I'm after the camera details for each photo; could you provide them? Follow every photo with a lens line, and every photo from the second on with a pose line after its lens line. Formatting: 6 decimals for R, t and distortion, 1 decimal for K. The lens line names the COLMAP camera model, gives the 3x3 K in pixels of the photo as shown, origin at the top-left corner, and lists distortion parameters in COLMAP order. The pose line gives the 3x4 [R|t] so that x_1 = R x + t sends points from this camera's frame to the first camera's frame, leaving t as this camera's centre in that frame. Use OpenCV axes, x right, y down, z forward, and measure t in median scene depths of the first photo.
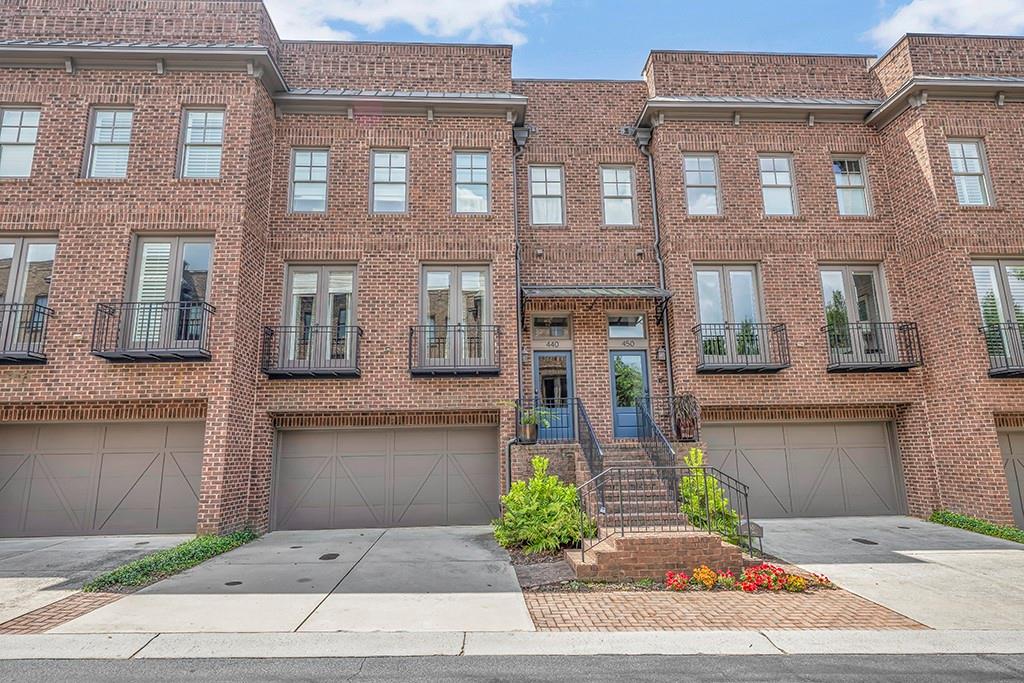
lens RADIAL K [[537.5, 0, 510.8], [0, 537.5, 340.9], [0, 0, 1]] dist [-0.002345, 0.000892]
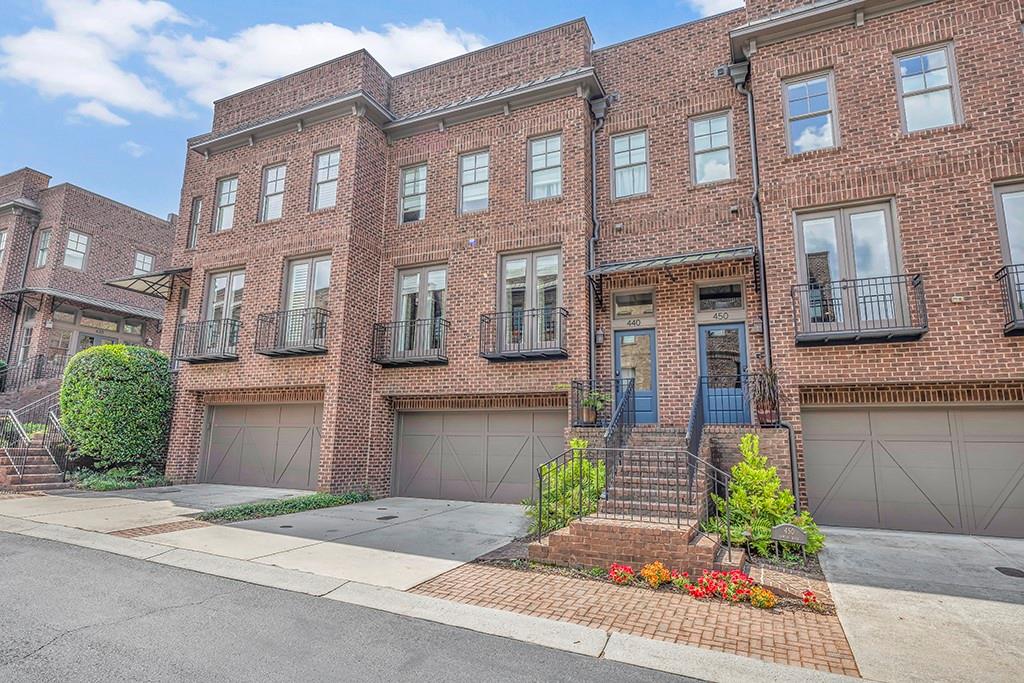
lens RADIAL K [[537.5, 0, 513.5], [0, 537.5, 340.4], [0, 0, 1]] dist [-0.002345, 0.000892]
pose [[0.890582, -0.052838, -0.451744, 0.328984], [0.060413, 0.998171, 0.002350, 0.023747], [0.450793, -0.029384, 0.892145, 0.070398]]
